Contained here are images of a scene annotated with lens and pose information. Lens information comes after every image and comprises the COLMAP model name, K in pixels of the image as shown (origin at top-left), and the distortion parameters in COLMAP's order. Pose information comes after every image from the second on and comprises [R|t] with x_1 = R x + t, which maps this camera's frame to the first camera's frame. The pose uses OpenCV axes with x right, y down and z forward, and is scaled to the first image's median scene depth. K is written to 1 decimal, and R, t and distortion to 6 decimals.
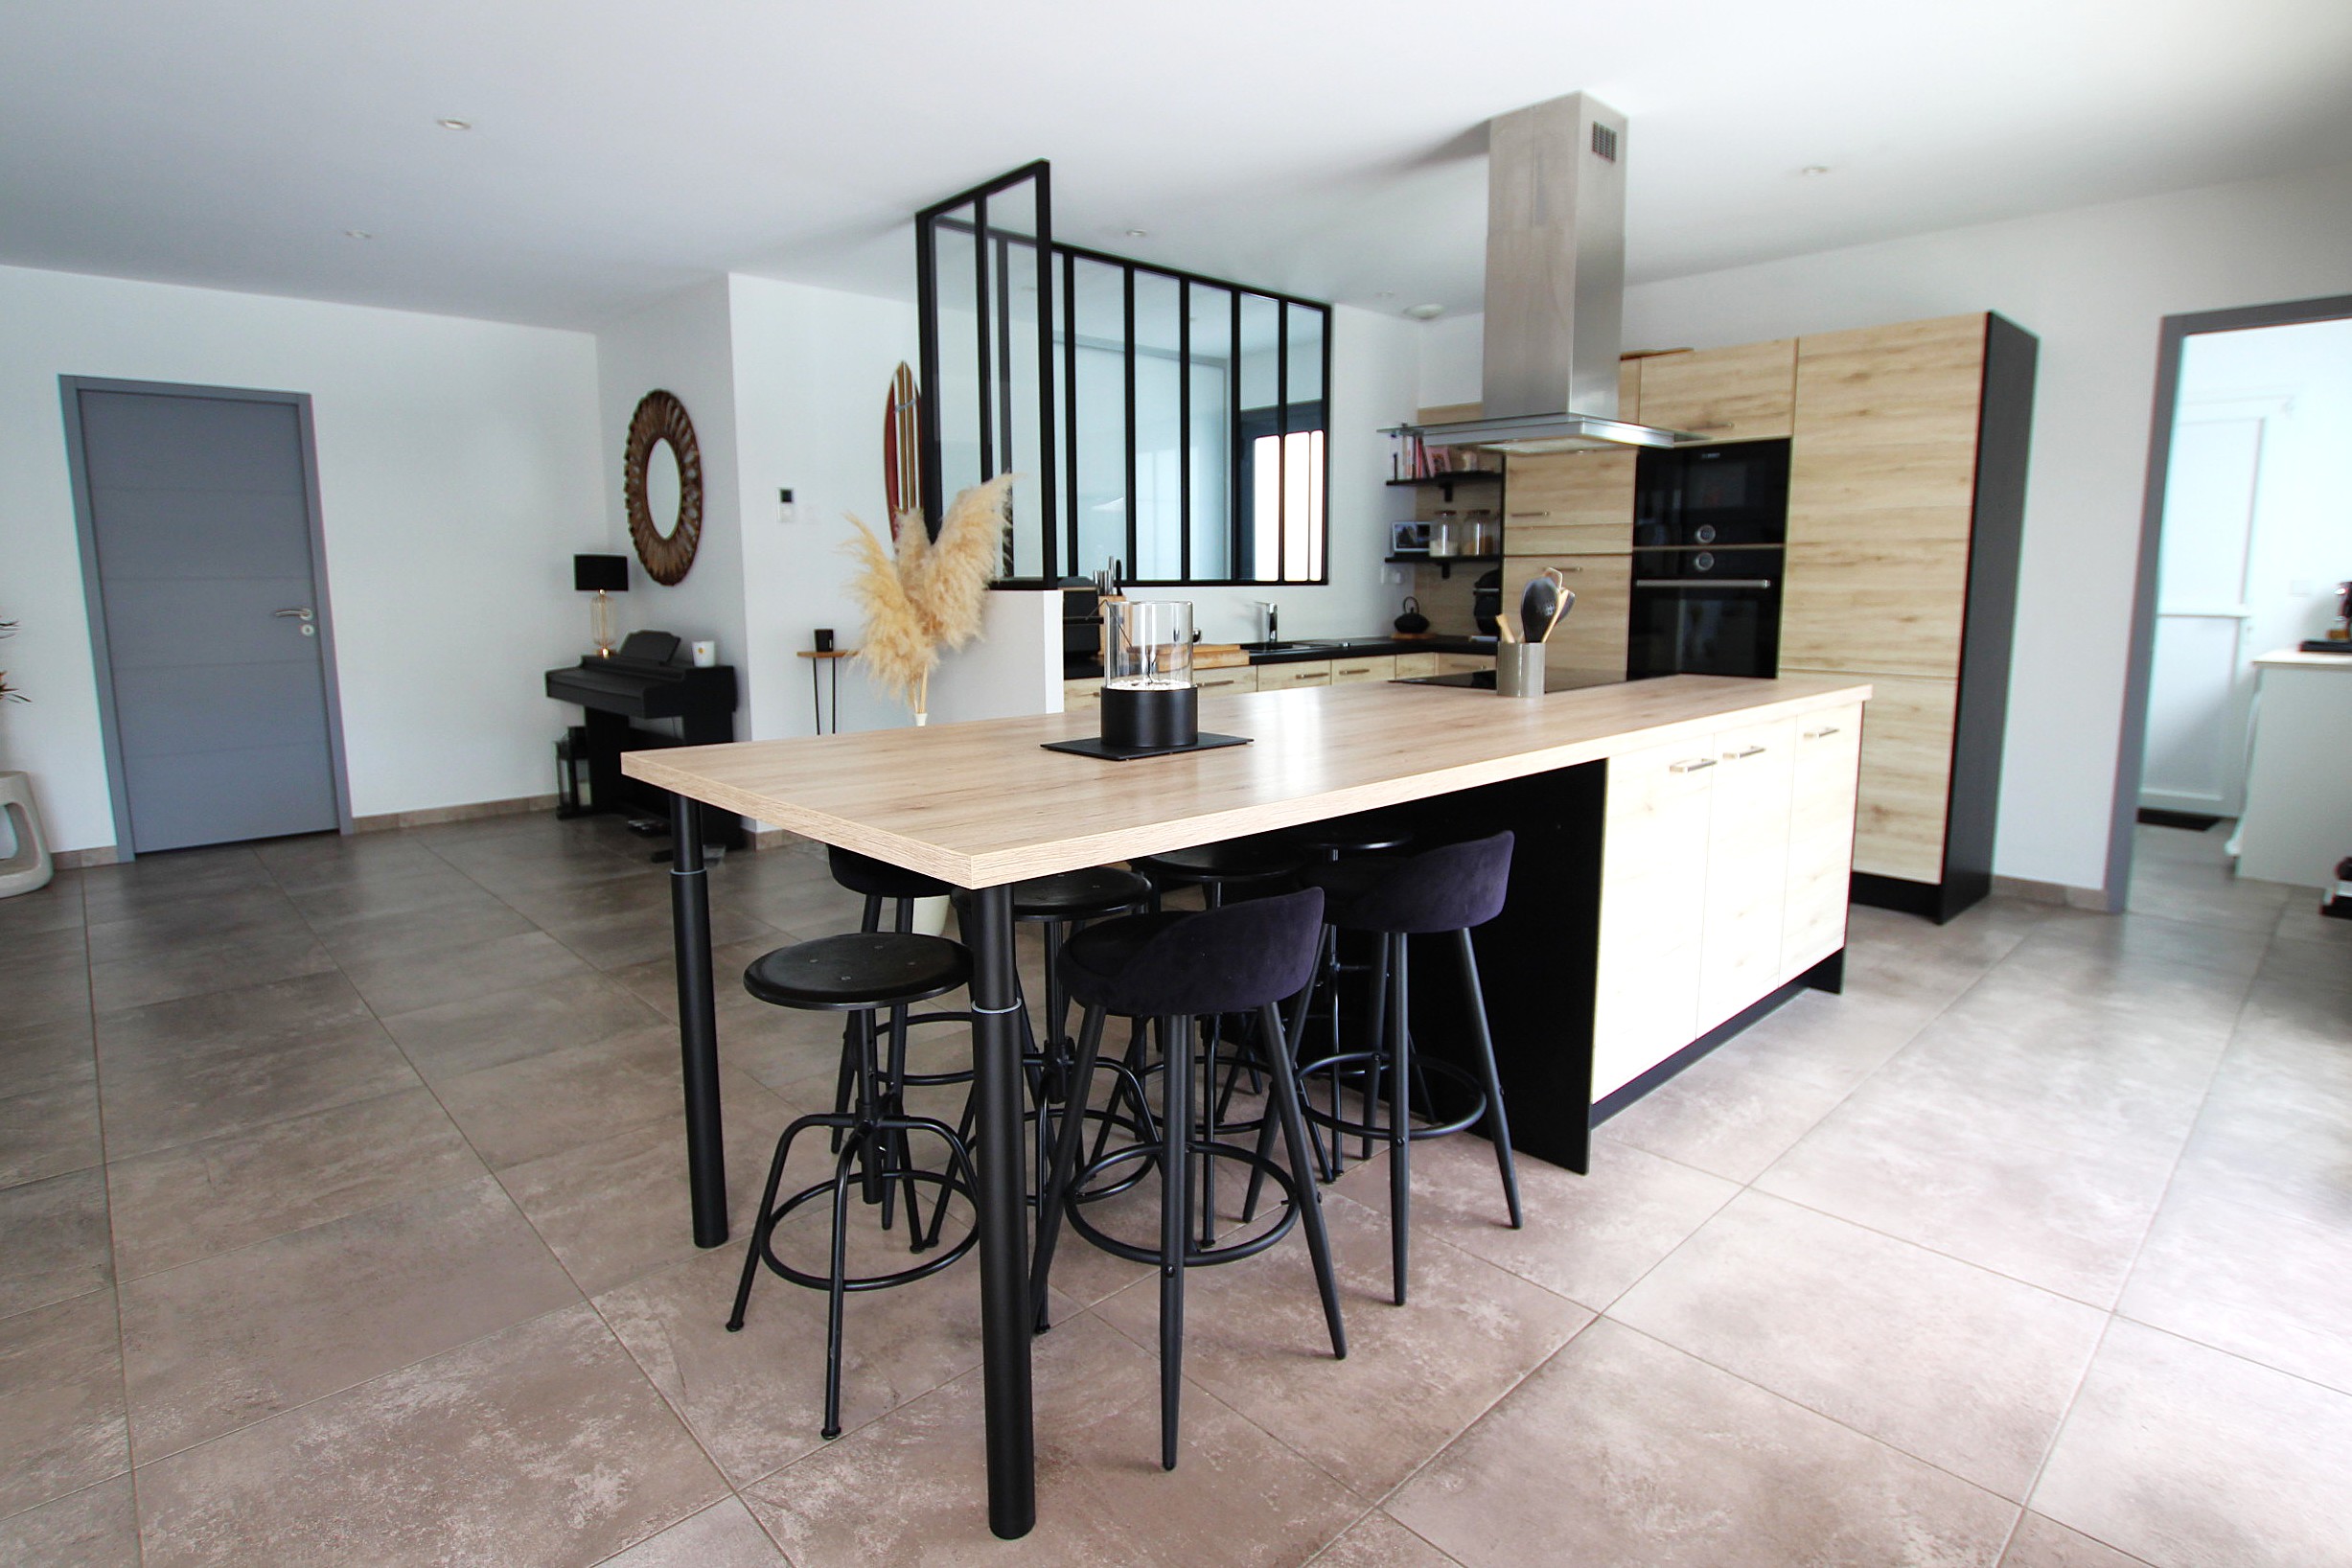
lens RADIAL K [[1178.9, 0, 1175.0], [0, 1178.9, 759.3], [0, 0, 1]] dist [-0.022401, 0.000864]
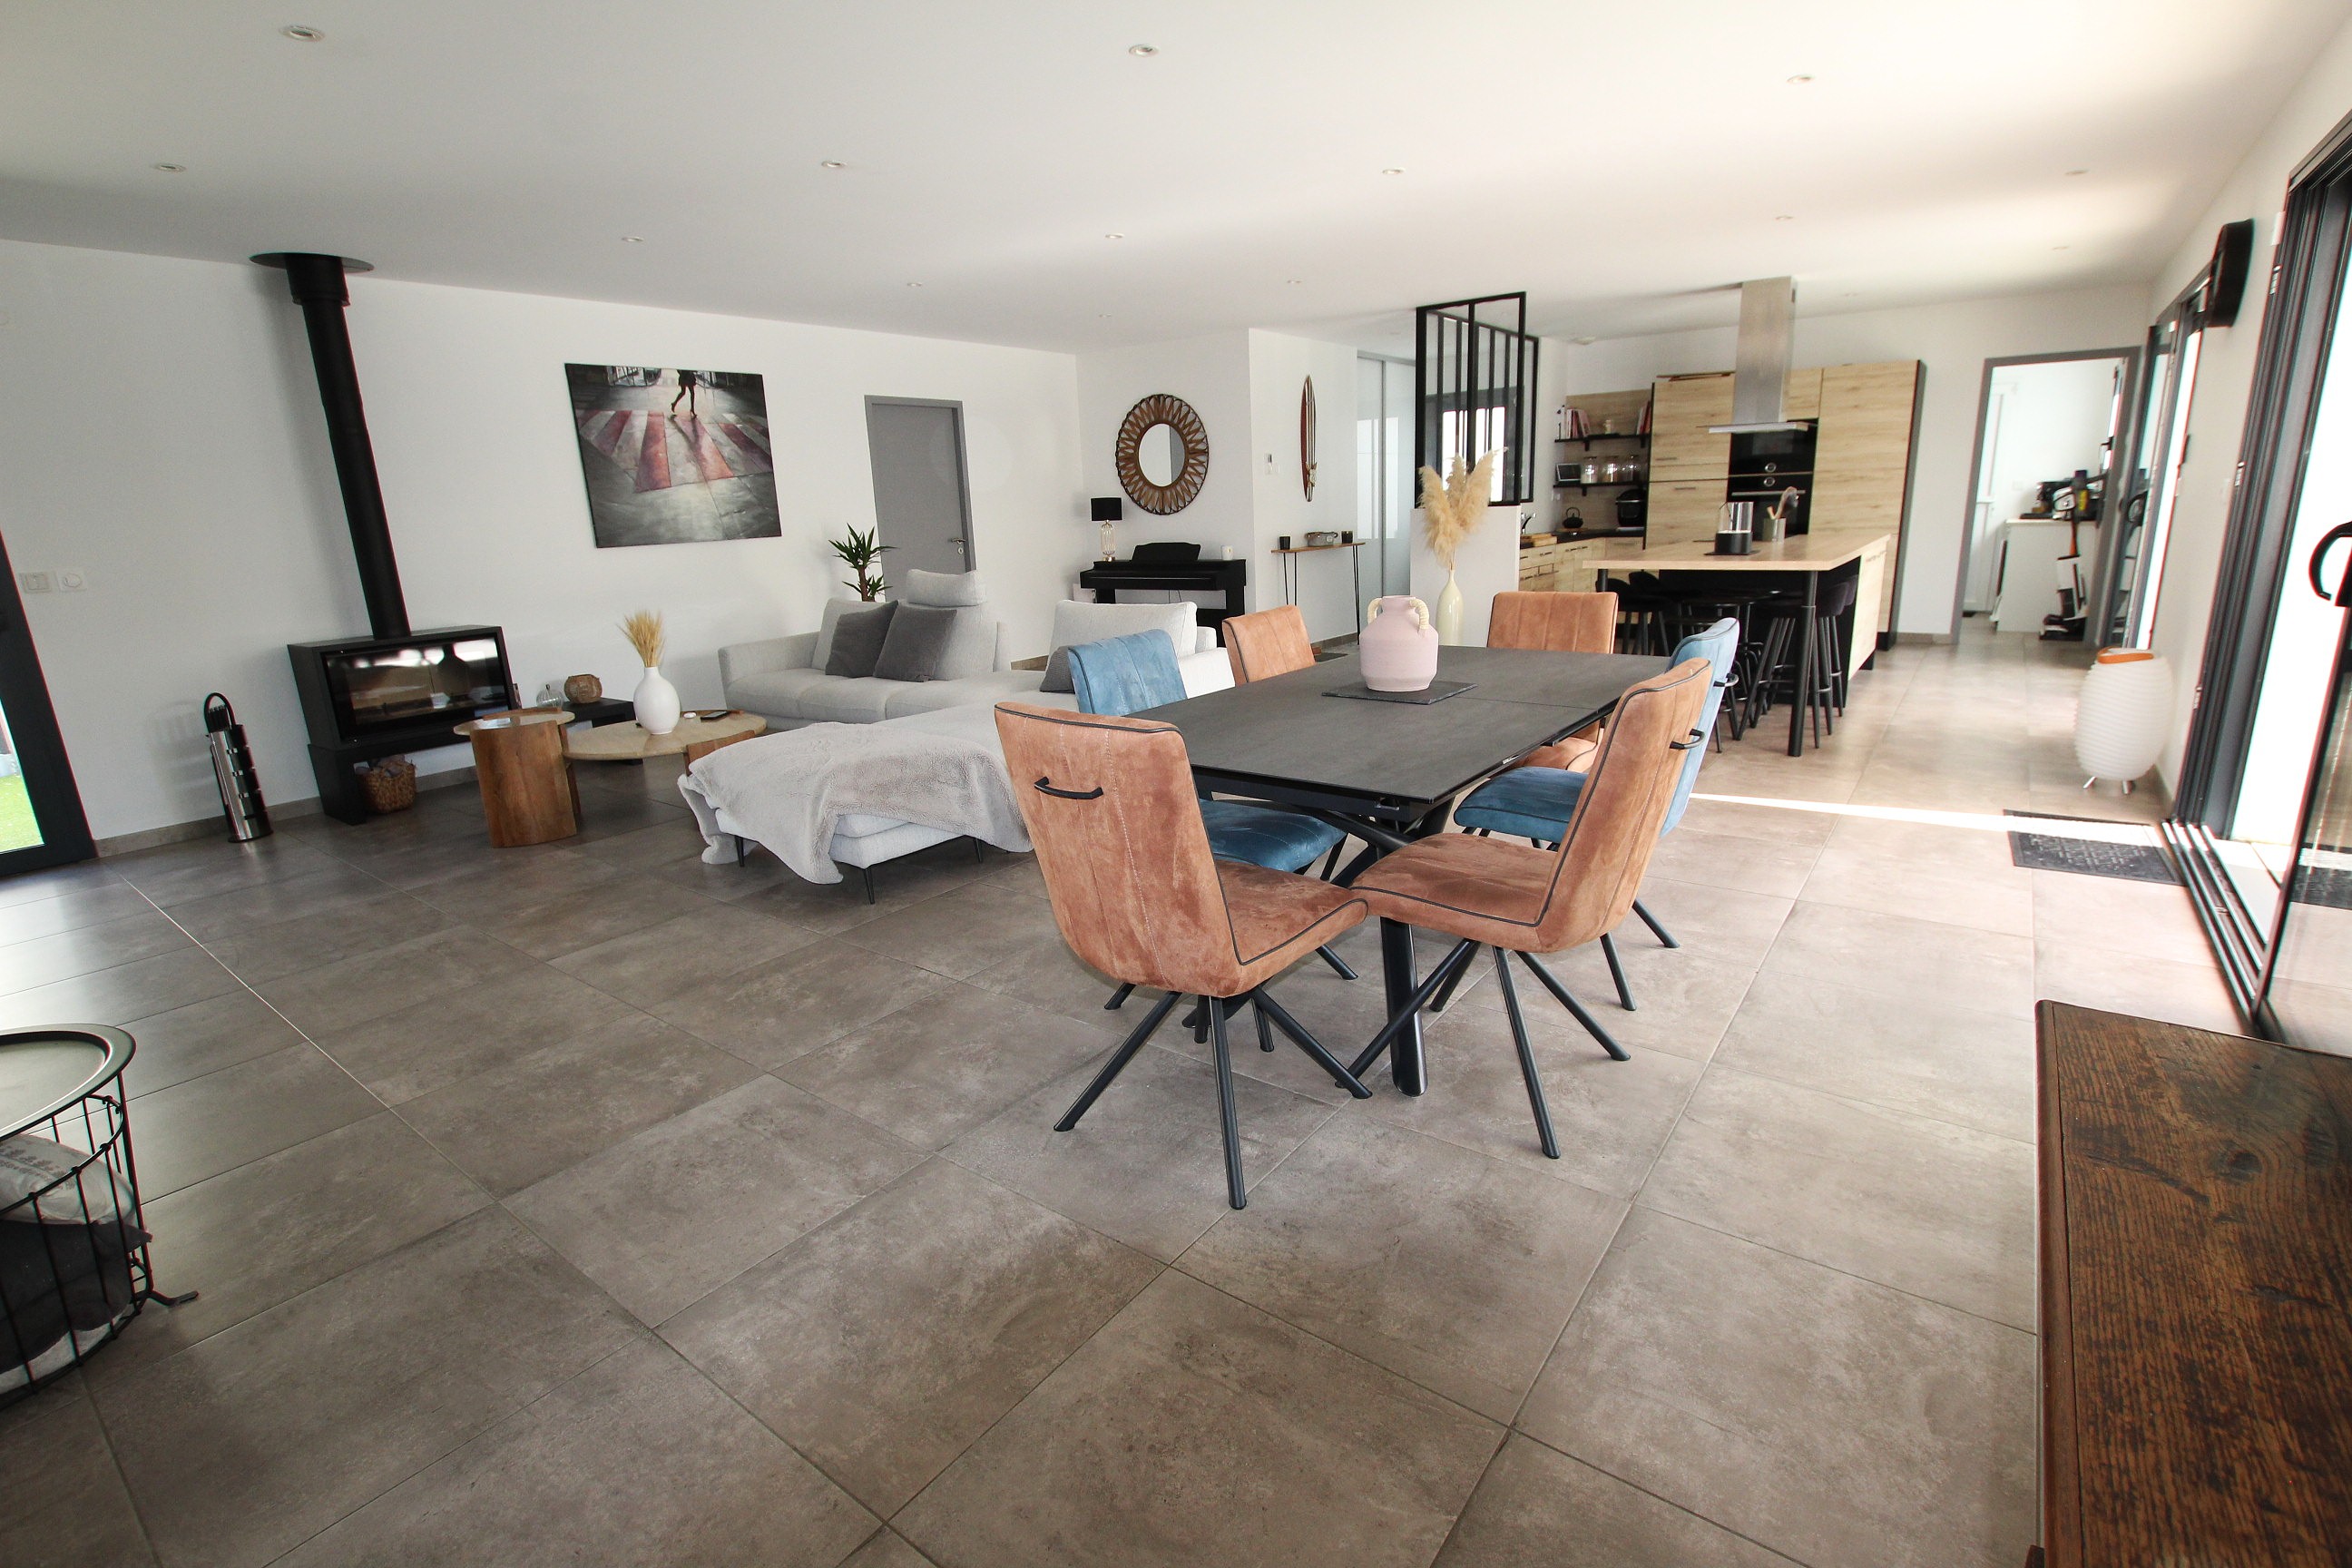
lens RADIAL K [[1078.0, 0, 1177.2], [0, 1078.0, 791.4], [0, 0, 1]] dist [-0.021009, 0.001384]
pose [[0.986148, -0.076179, 0.147342, -0.849933], [0.060143, 0.992067, 0.110394, 0.092492], [-0.154583, -0.100003, 0.982906, -0.683030]]
